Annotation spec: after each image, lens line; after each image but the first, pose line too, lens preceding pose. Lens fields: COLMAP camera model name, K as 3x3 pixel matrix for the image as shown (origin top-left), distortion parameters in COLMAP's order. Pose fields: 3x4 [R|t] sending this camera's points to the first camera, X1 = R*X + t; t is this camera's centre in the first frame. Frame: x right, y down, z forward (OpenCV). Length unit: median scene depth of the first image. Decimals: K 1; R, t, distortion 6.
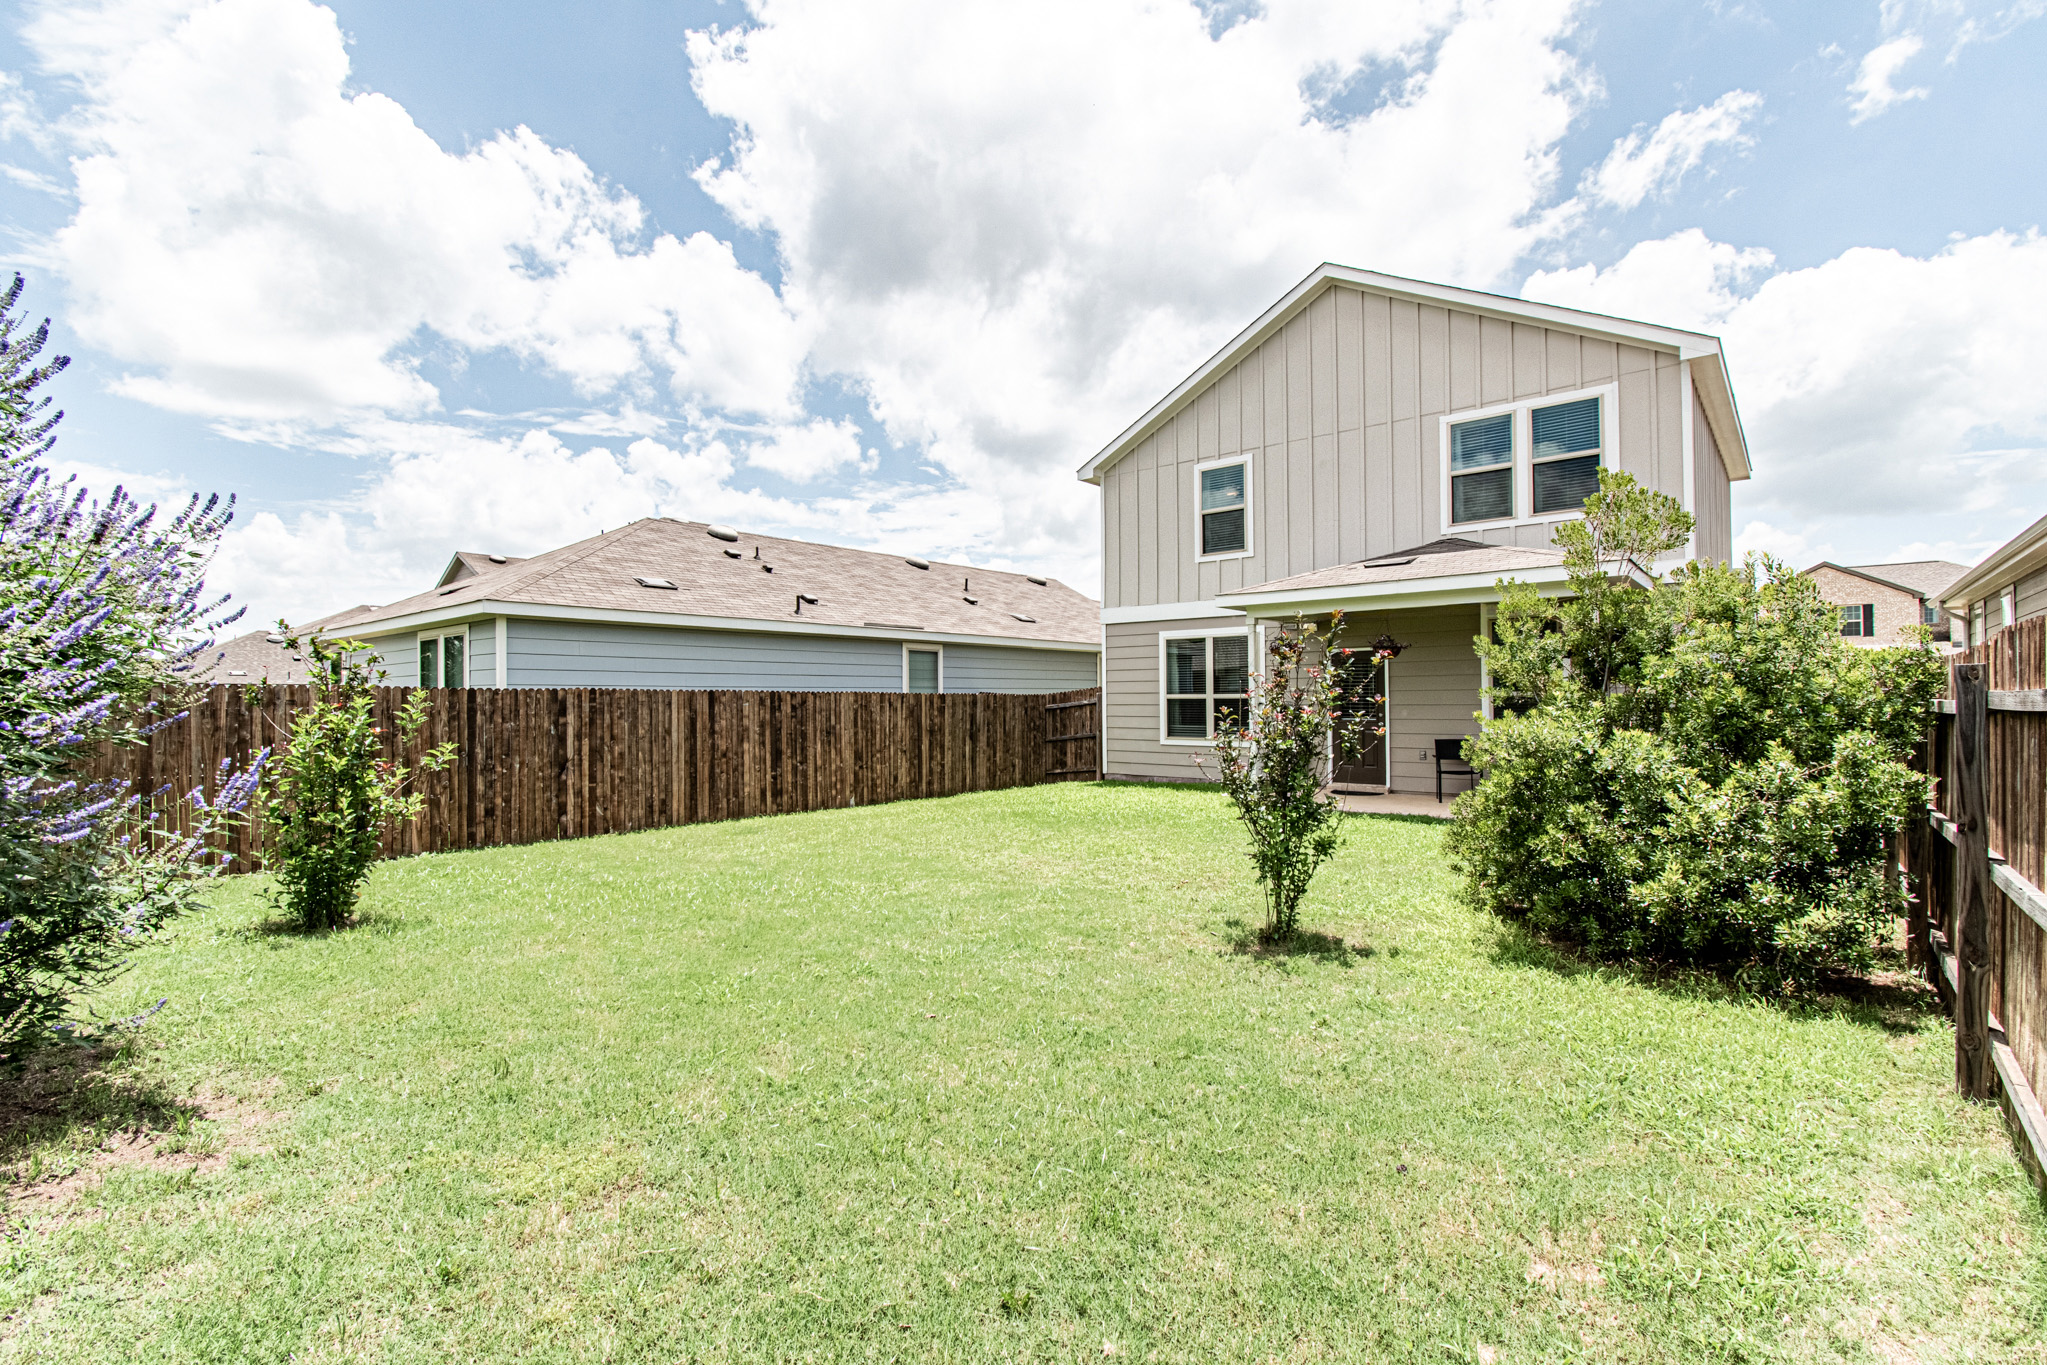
lens RADIAL K [[924.9, 0, 1030.8], [0, 924.9, 690.3], [0, 0, 1]] dist [0.032759, -0.030427]
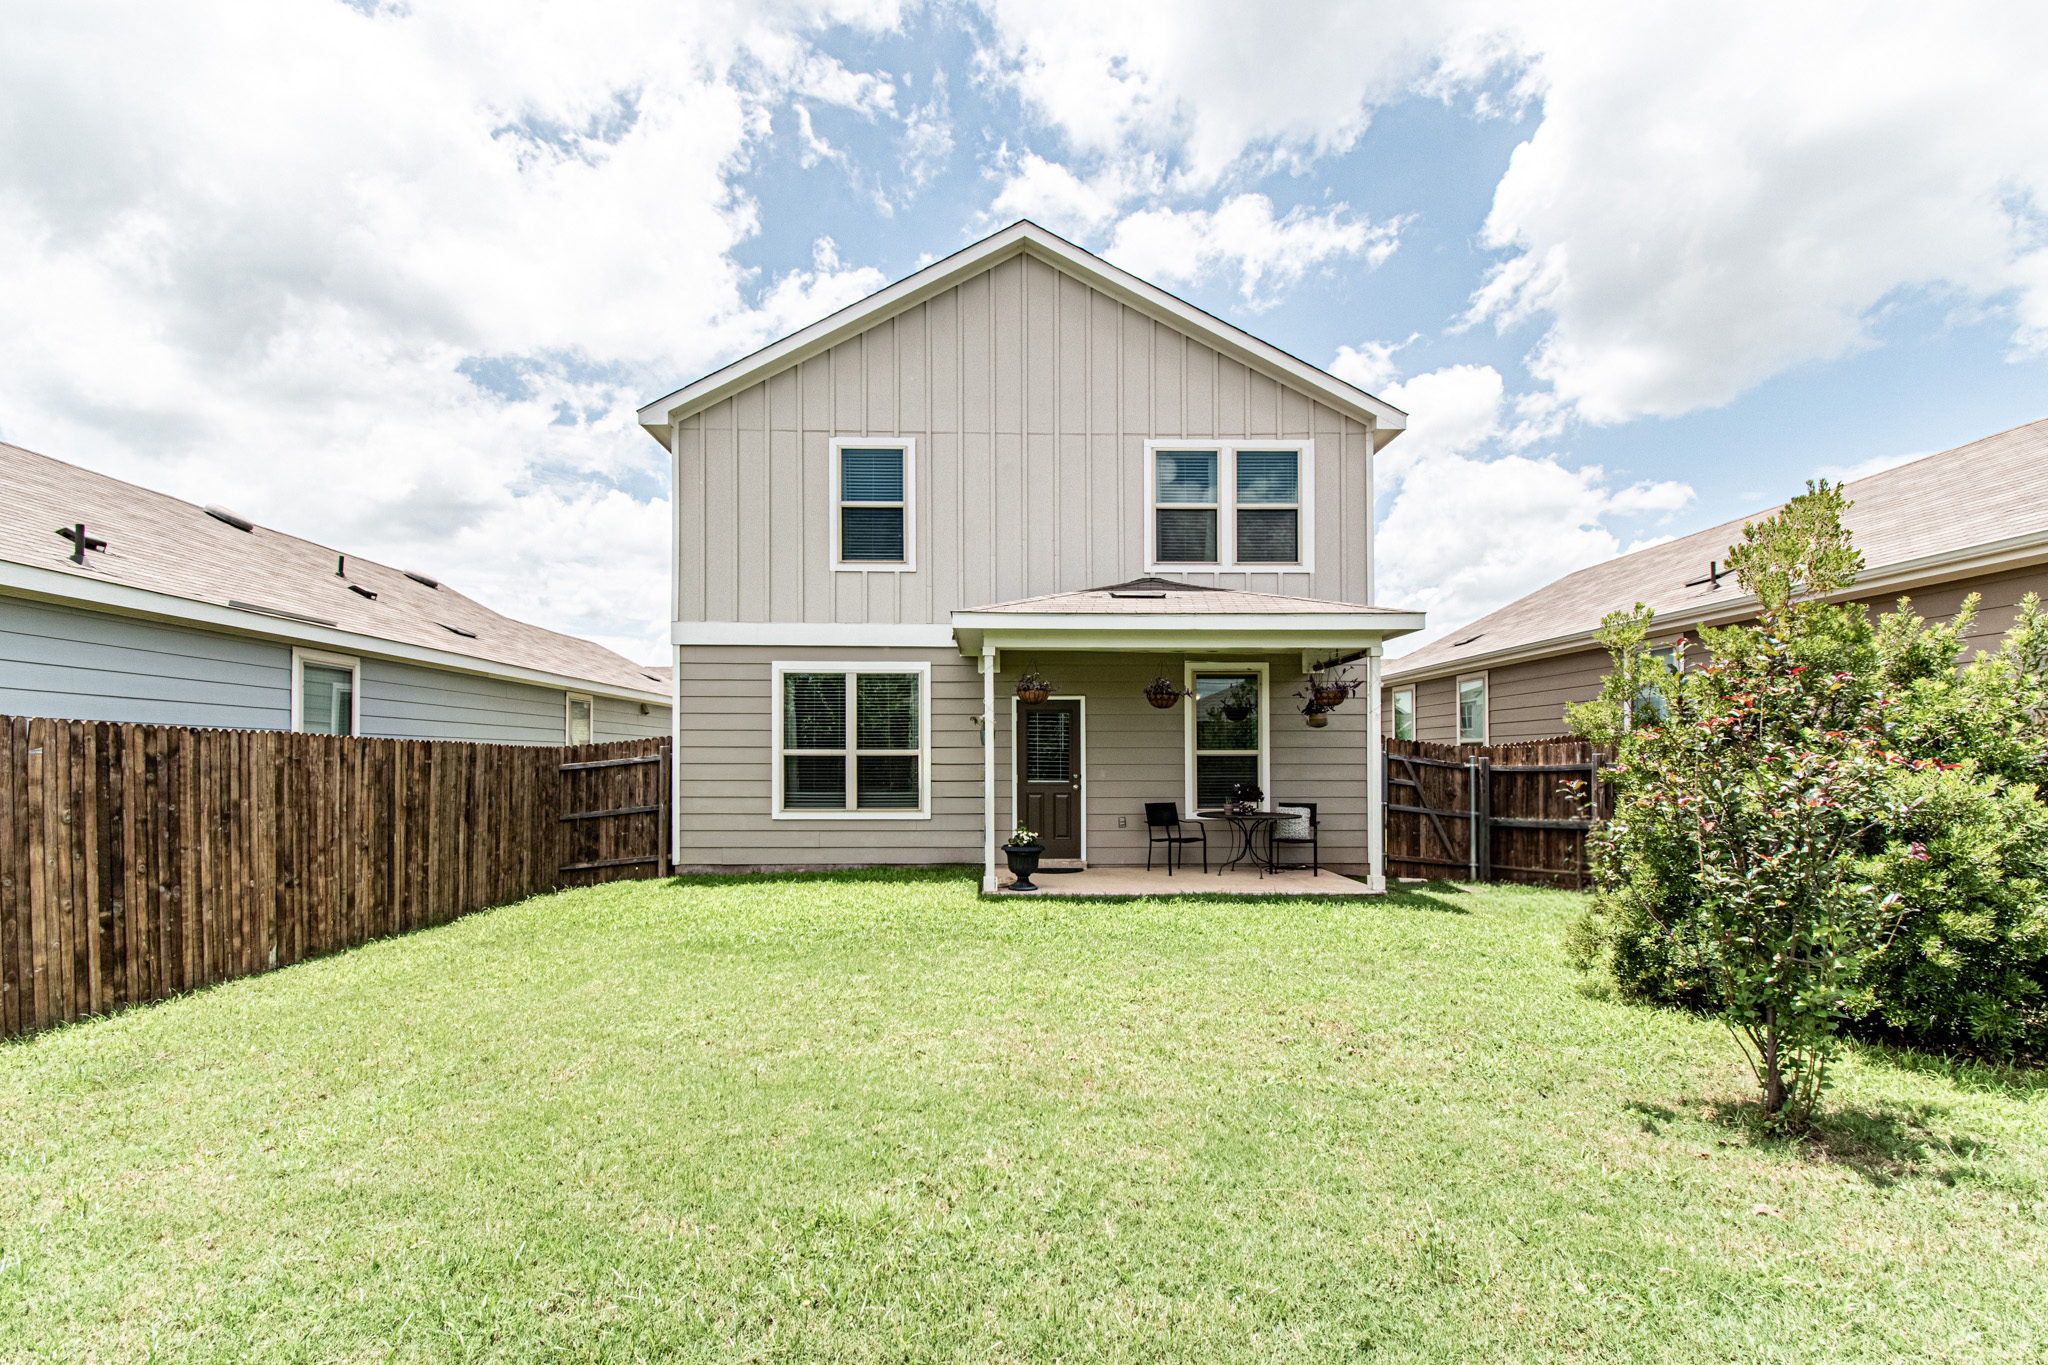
lens RADIAL K [[962.1, 0, 1015.2], [0, 962.1, 752.2], [0, 0, 1]] dist [0.034703, -0.037398]
pose [[0.753868, 0.014690, 0.656862, -0.219491], [-0.011570, 0.999892, -0.009083, 0.011970], [-0.656924, -0.000753, 0.753956, 0.336925]]
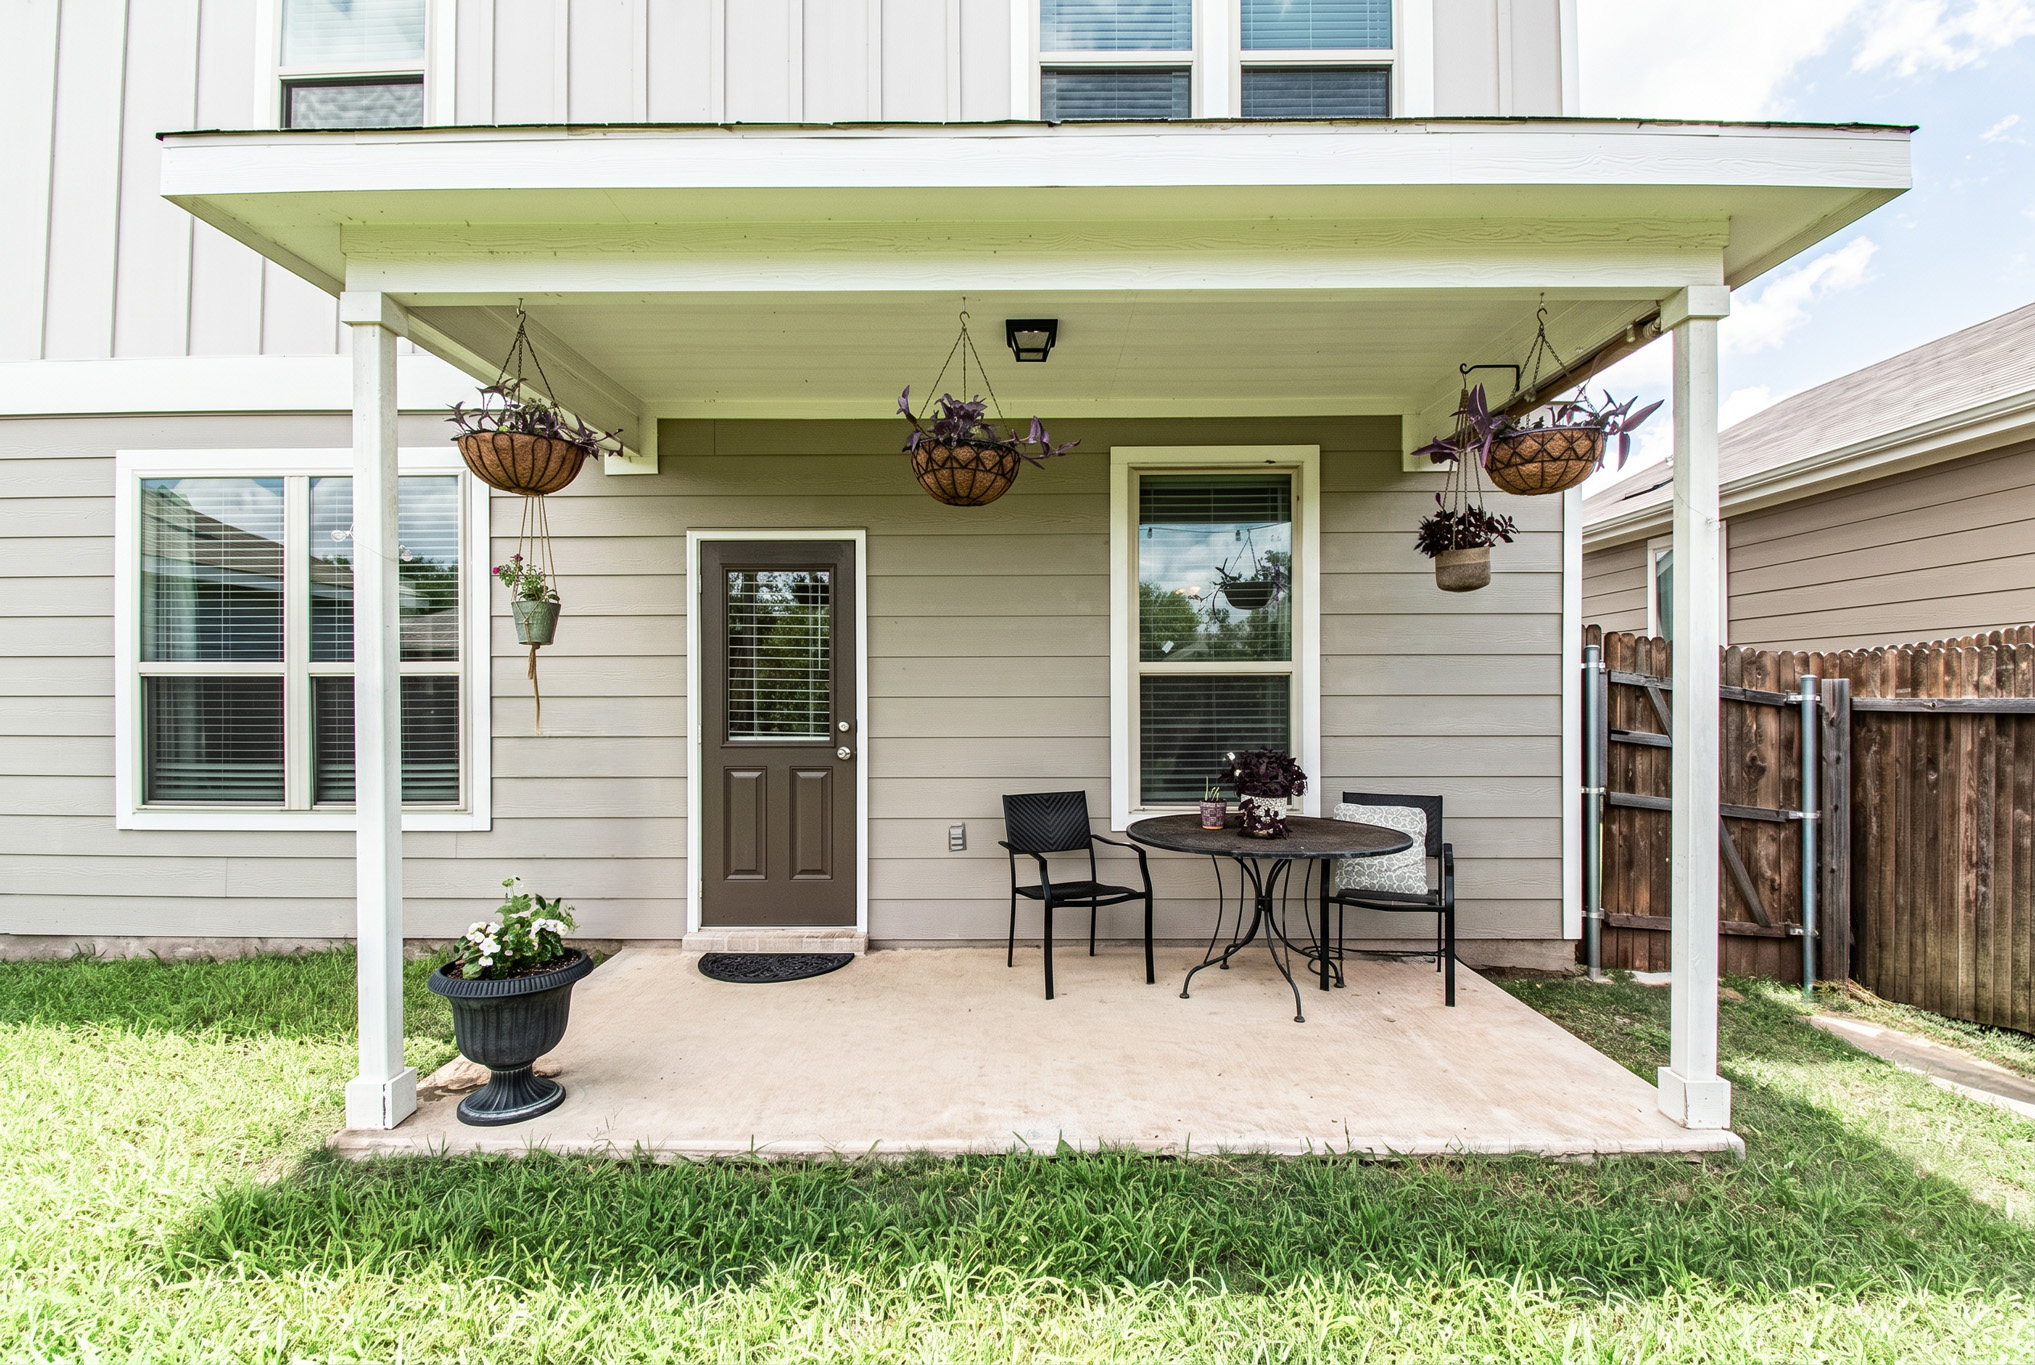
lens RADIAL K [[919.4, 0, 1024.8], [0, 919.4, 690.2], [0, 0, 1]] dist [0.032759, -0.030427]
pose [[0.775008, 0.007617, 0.631905, 0.189576], [-0.009679, 0.999953, -0.000182, 0.011503], [-0.631877, -0.005975, 0.775046, 0.621447]]
